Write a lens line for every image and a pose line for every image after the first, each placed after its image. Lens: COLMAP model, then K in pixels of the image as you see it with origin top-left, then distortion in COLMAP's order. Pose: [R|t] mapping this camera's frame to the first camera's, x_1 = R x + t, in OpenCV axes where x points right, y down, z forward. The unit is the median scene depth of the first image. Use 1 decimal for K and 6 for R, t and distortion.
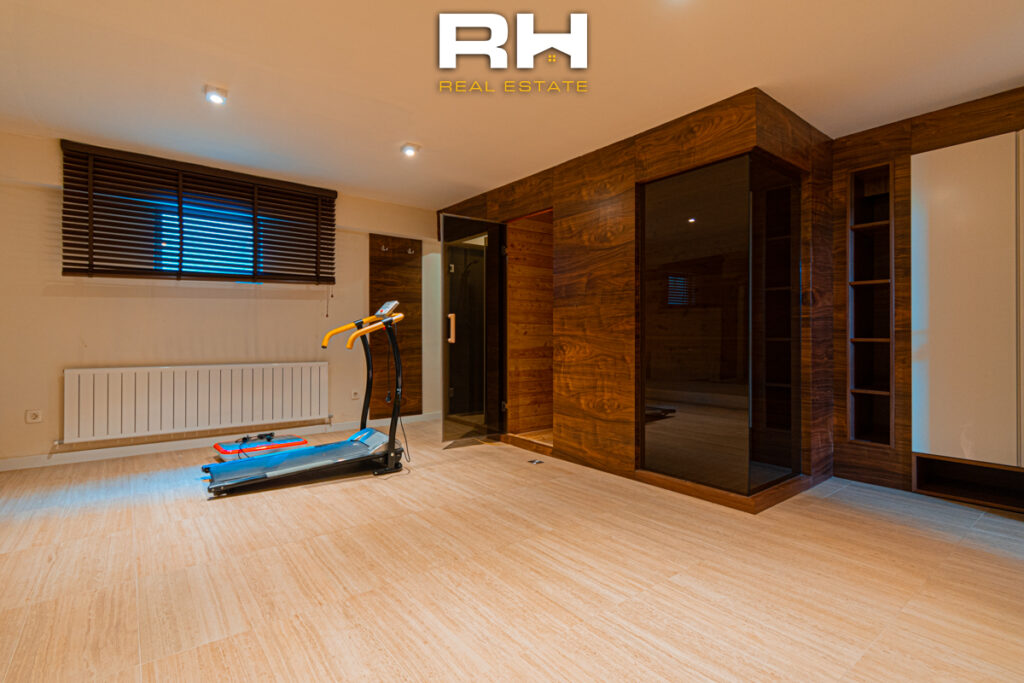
lens RADIAL K [[455.4, 0, 509.1], [0, 455.4, 337.4], [0, 0, 1]] dist [0.003382, -0.000474]
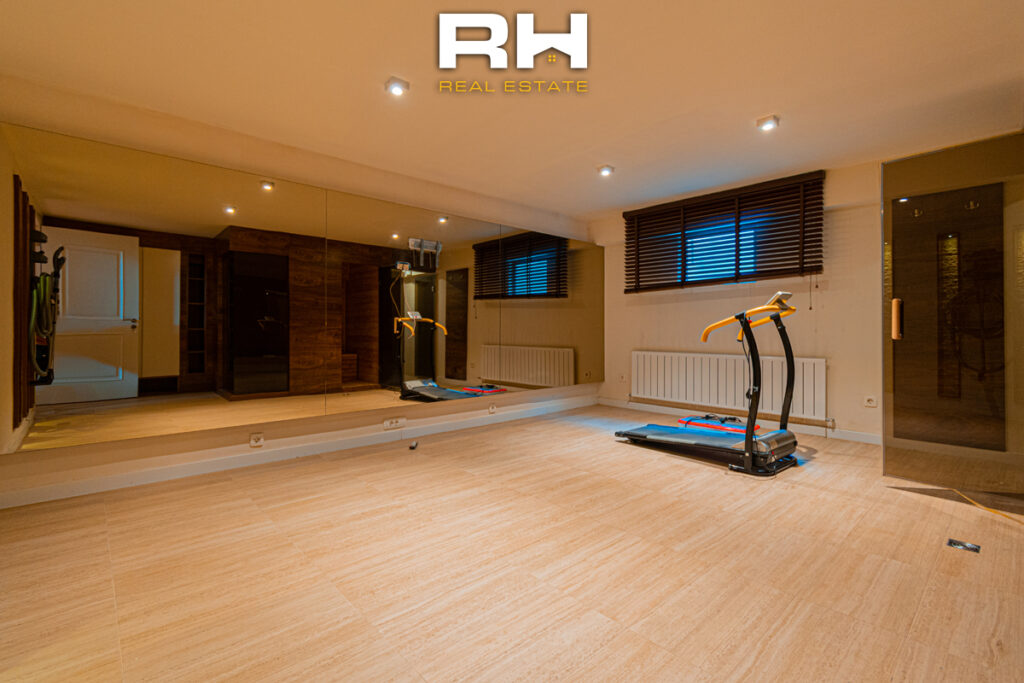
lens RADIAL K [[455.4, 0, 508.9], [0, 455.4, 333.8], [0, 0, 1]] dist [0.003382, -0.000474]
pose [[0.124714, 0.006306, -0.992173, 0.810997], [-0.004128, 0.999974, 0.005836, 0.001749], [0.992184, 0.003368, 0.124737, 0.500511]]
